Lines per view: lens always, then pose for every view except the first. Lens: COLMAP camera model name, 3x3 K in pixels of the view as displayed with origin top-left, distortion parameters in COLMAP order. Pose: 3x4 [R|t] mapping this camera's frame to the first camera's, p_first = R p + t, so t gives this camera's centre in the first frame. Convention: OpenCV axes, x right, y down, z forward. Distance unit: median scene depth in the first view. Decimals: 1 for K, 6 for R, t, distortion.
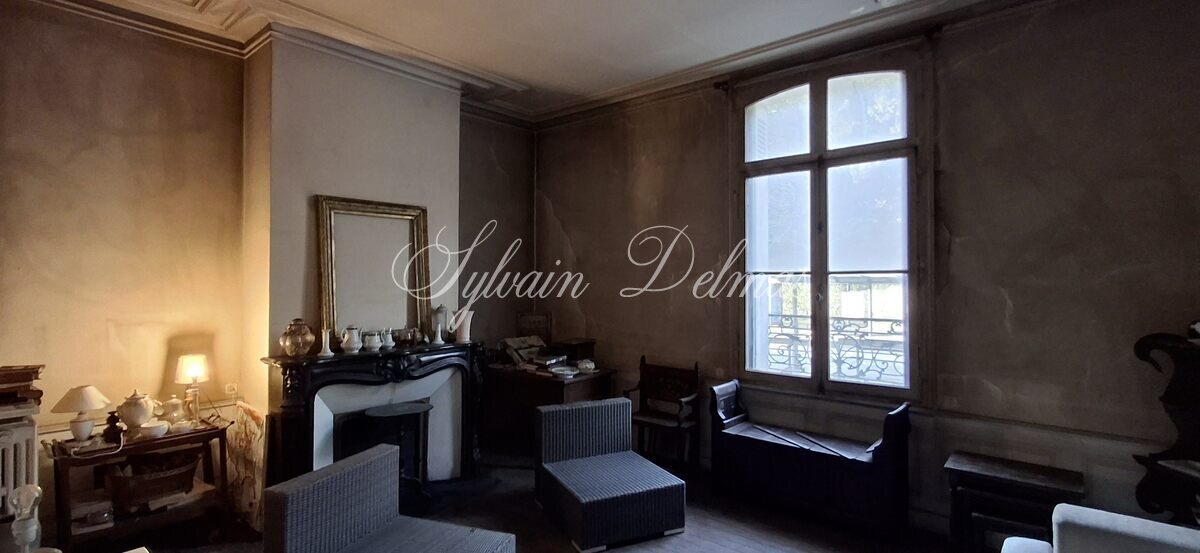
lens RADIAL K [[548.6, 0, 593.4], [0, 548.6, 273.6], [0, 0, 1]] dist [0.005222, 0.001102]
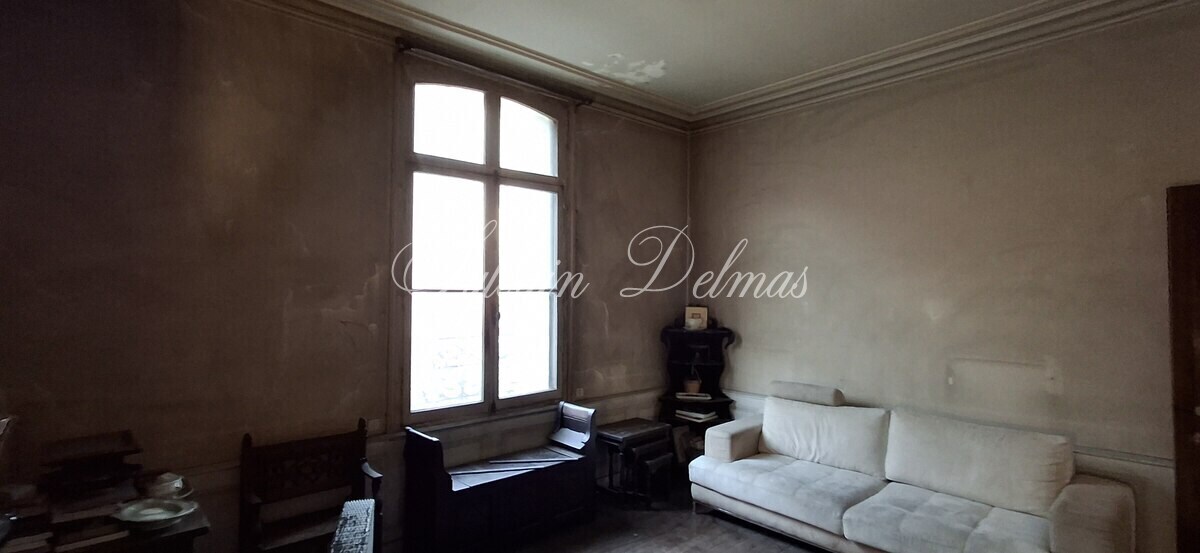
lens RADIAL K [[548.6, 0, 594.4], [0, 548.6, 286.7], [0, 0, 1]] dist [0.005222, 0.001102]
pose [[0.118604, 0.019340, 0.992753, -0.533851], [0.002578, 0.999801, -0.019785, 0.011909], [-0.992938, 0.004906, 0.118530, 0.712422]]
